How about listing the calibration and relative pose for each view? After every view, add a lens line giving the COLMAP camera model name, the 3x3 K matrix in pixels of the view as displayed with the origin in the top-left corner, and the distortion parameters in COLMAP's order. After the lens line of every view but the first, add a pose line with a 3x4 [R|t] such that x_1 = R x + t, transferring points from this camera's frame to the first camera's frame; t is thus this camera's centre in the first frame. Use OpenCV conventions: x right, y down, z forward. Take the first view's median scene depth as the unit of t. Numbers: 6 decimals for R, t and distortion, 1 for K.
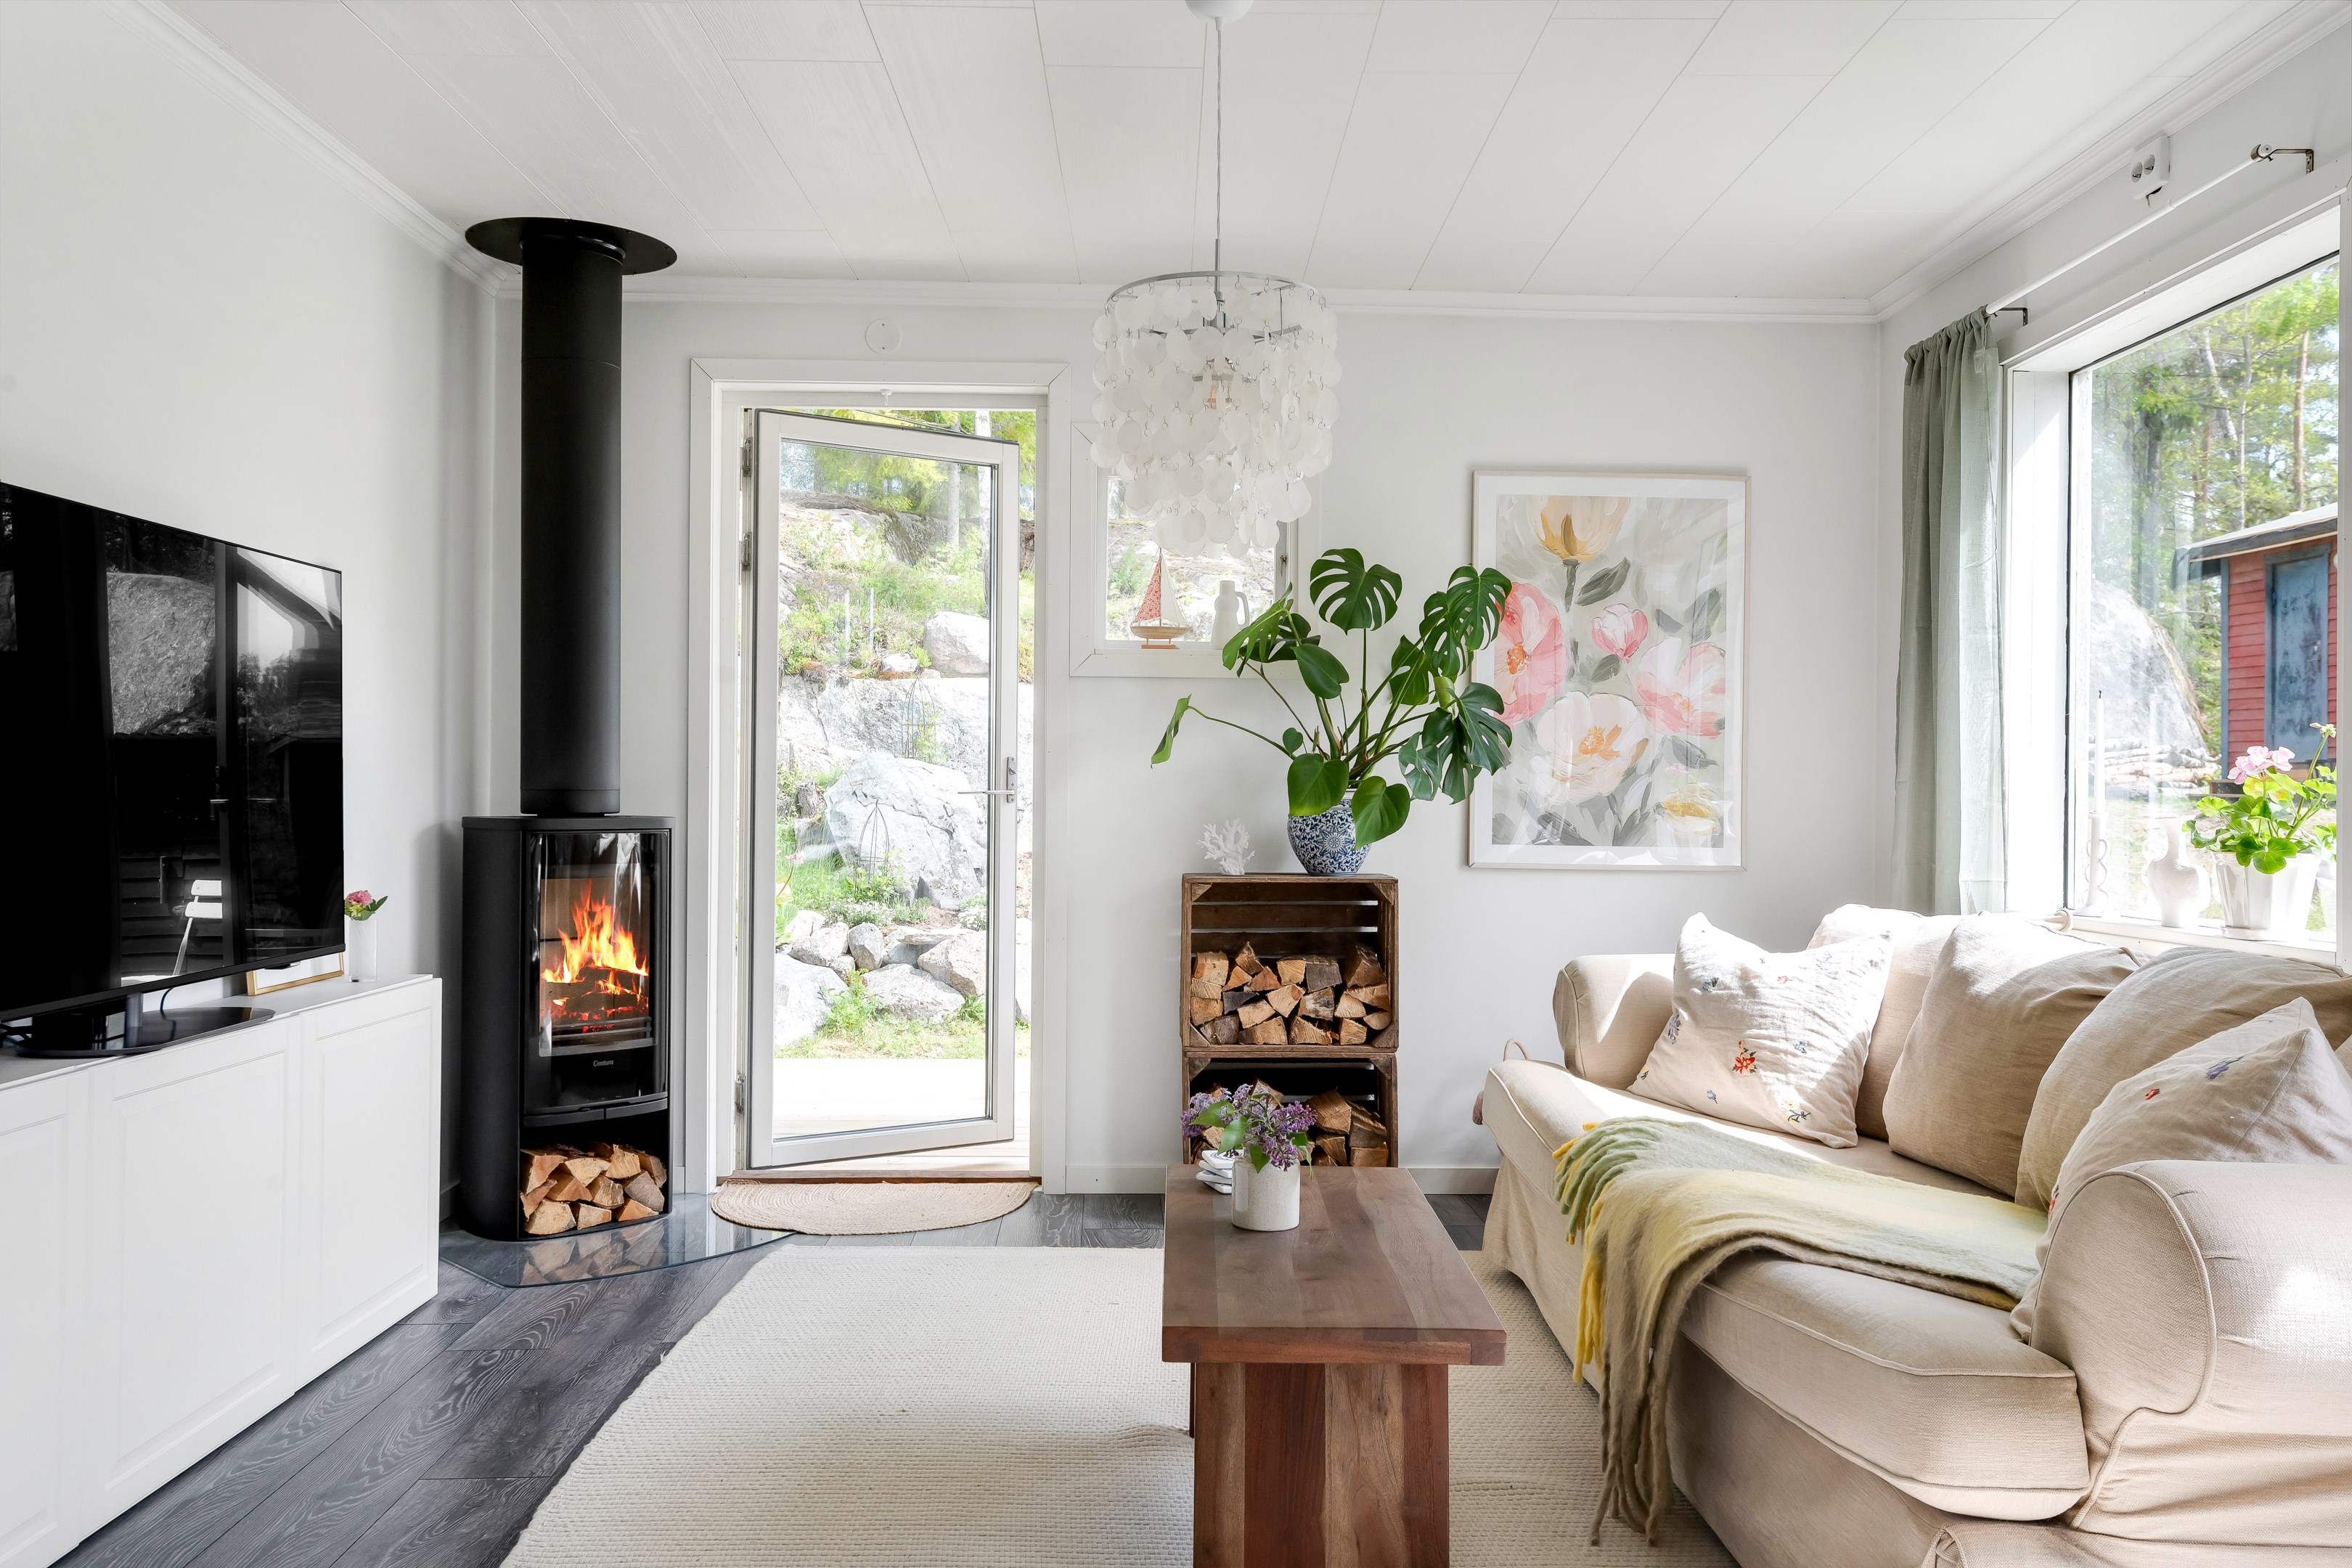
lens RADIAL K [[1797.7, 0, 1179.0], [0, 1797.7, 783.7], [0, 0, 1]] dist [-0.001293, -0.016660]
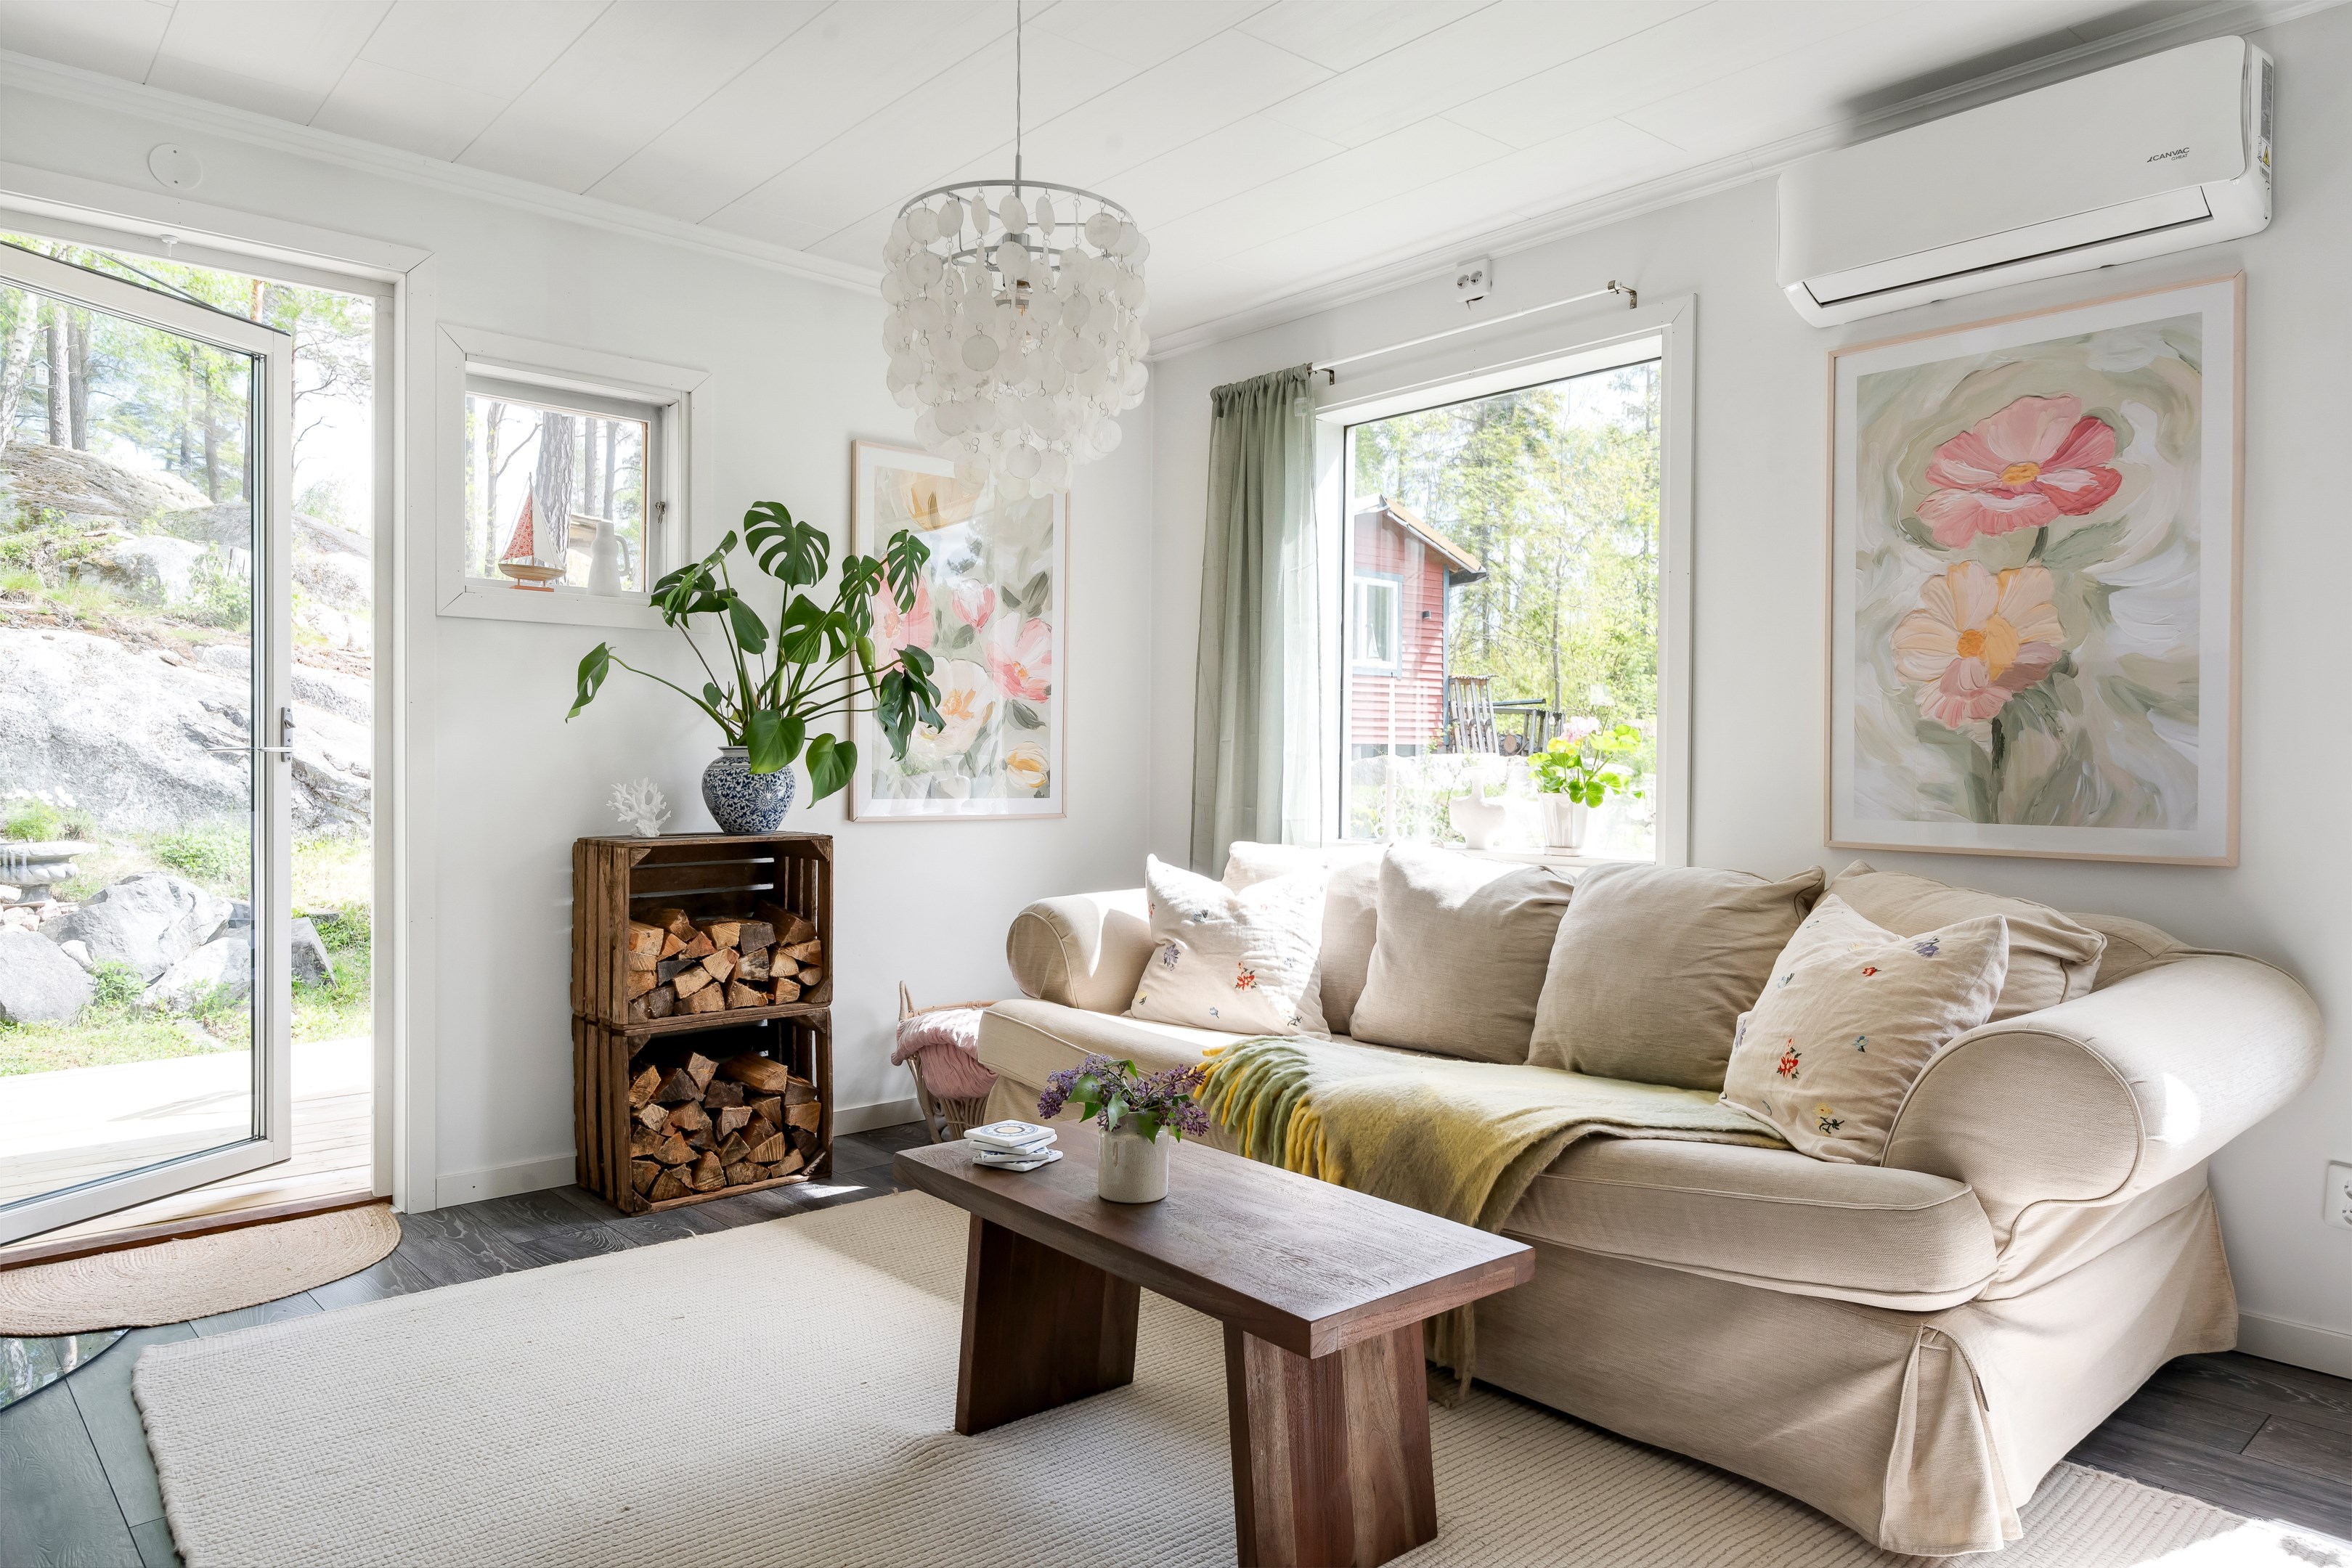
lens RADIAL K [[1505.0, 0, 1176.6], [0, 1505.0, 779.5], [0, 0, 1]] dist [-0.001890, -0.007037]
pose [[0.754985, -0.012670, 0.655619, -0.285526], [-0.003269, 0.999728, 0.023086, 0.001378], [-0.655734, -0.019573, 0.754739, 0.231948]]
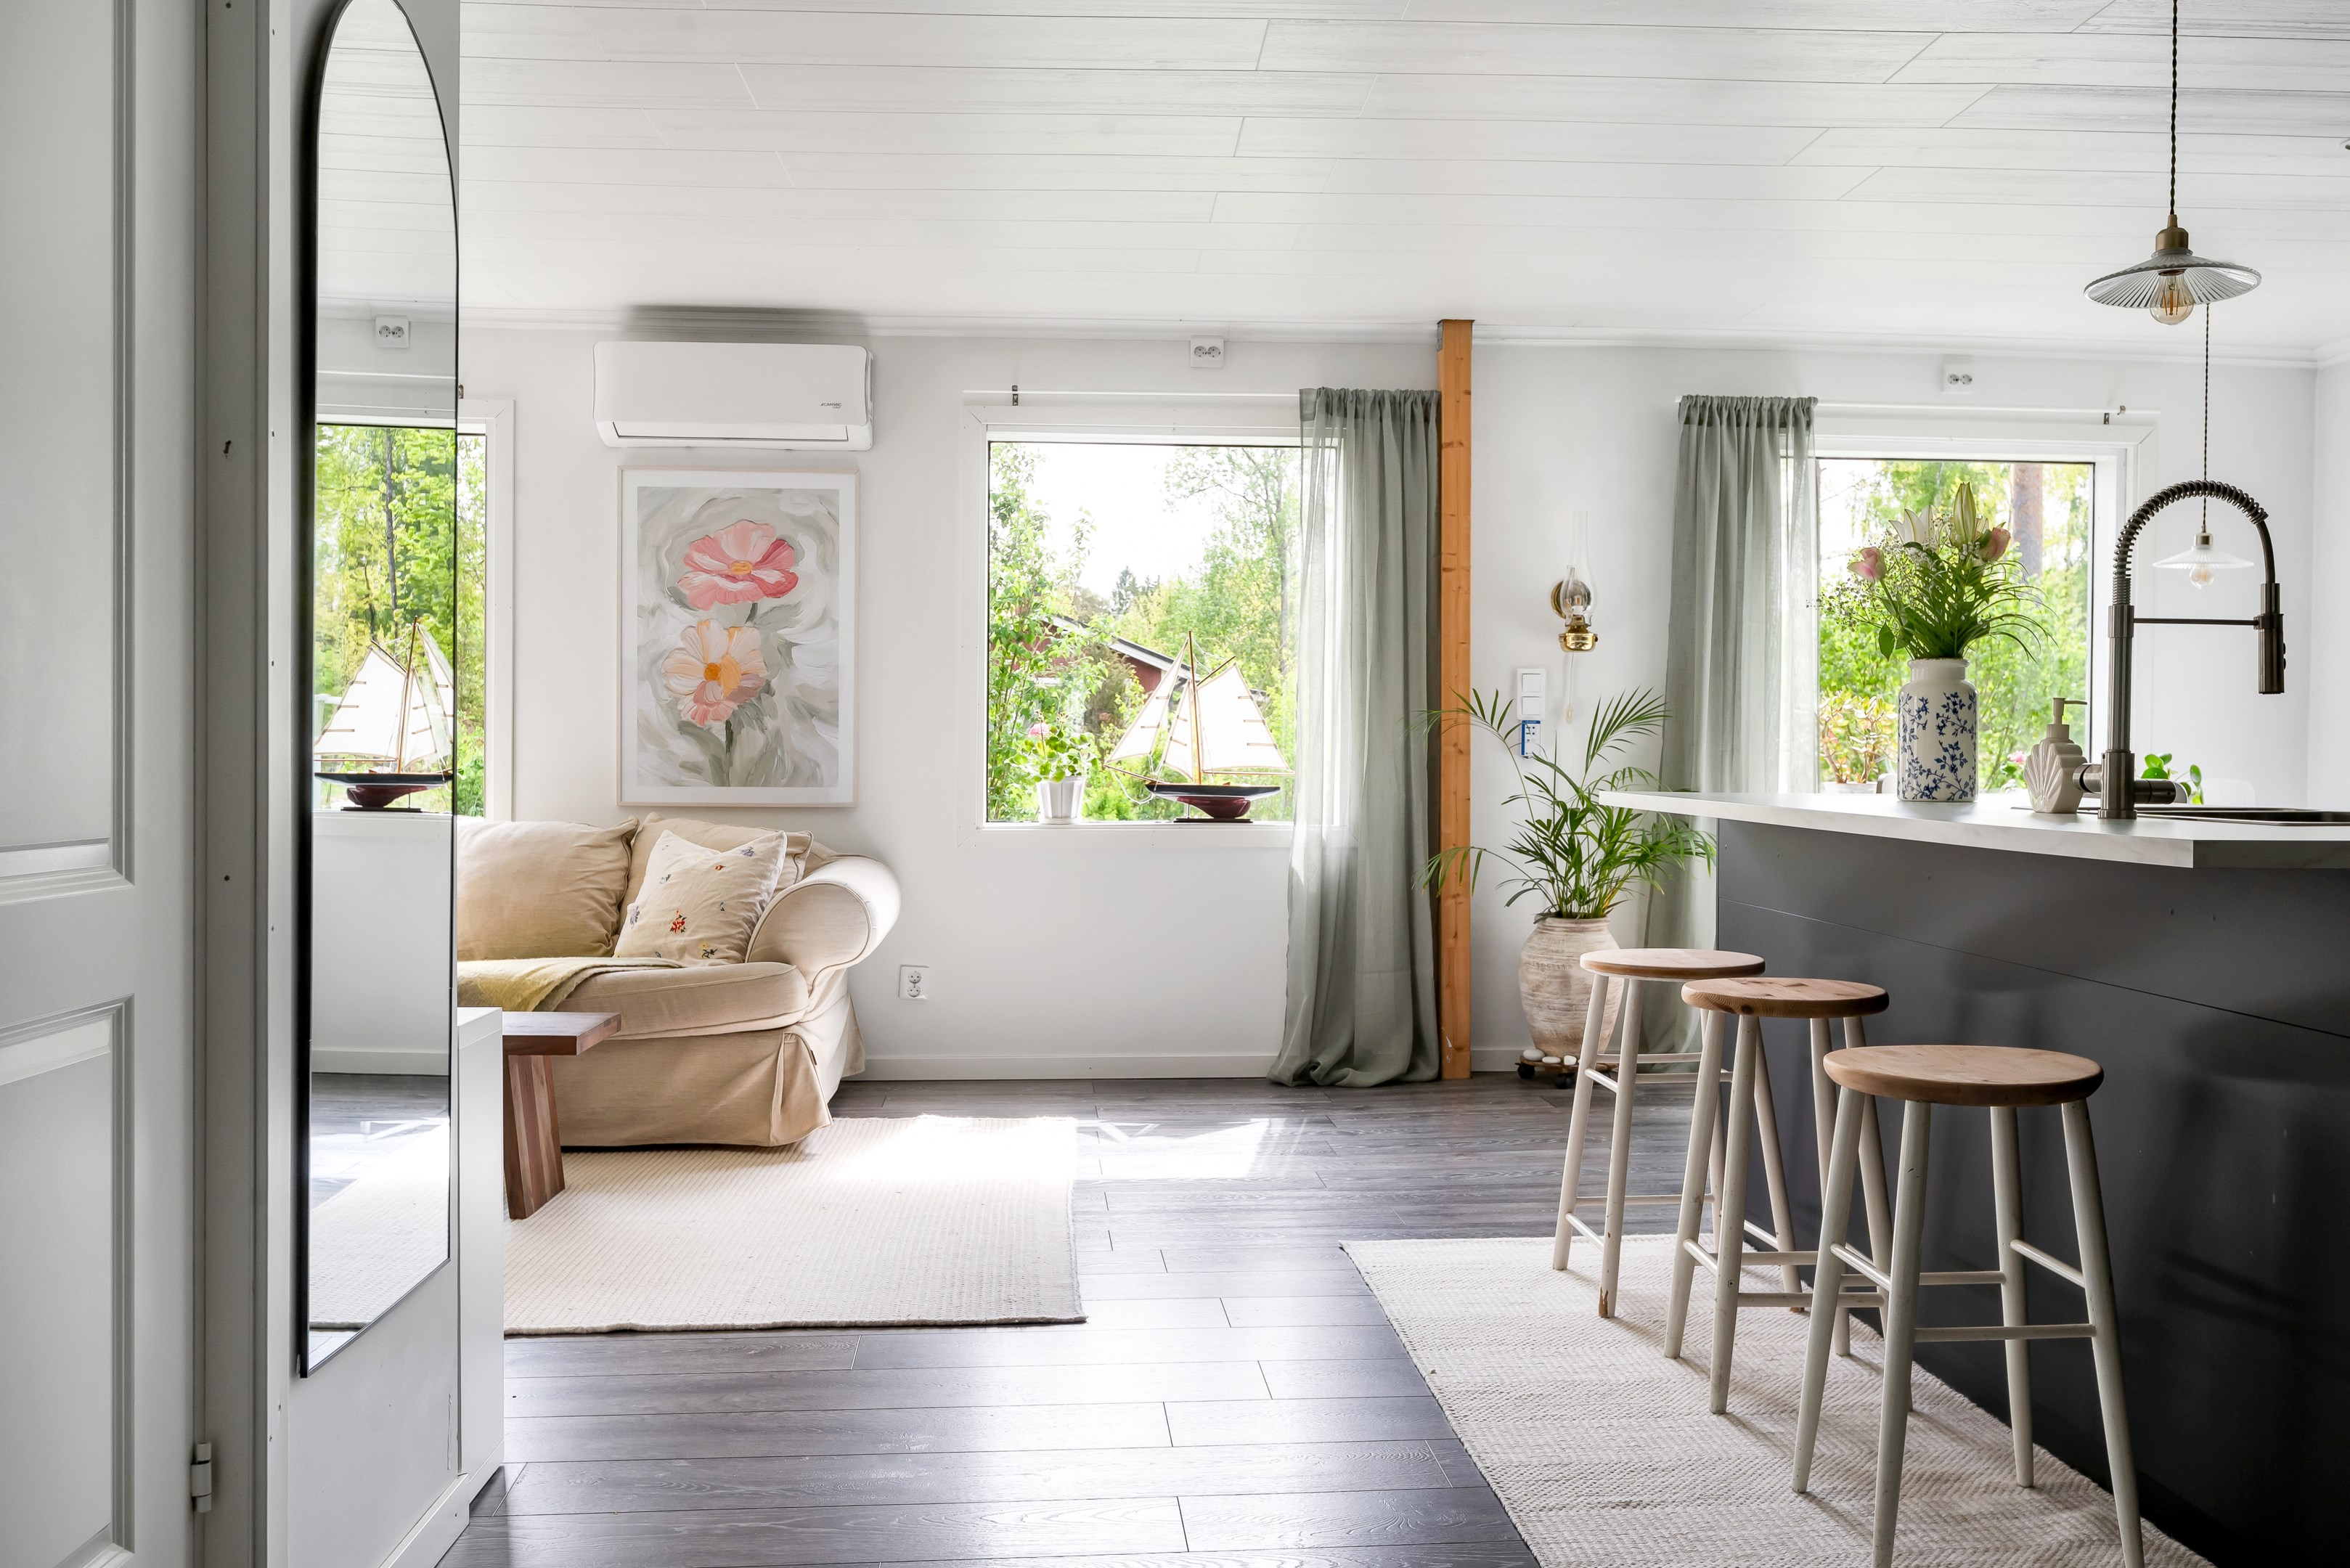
lens RADIAL K [[1796.1, 0, 1175.0], [0, 1796.1, 777.5], [0, 0, 1]] dist [-0.001293, -0.016660]
pose [[-0.043191, -0.021313, 0.998839, -0.902139], [-0.013432, 0.999694, 0.020750, -0.002067], [-0.998977, -0.012520, -0.043464, 0.238579]]
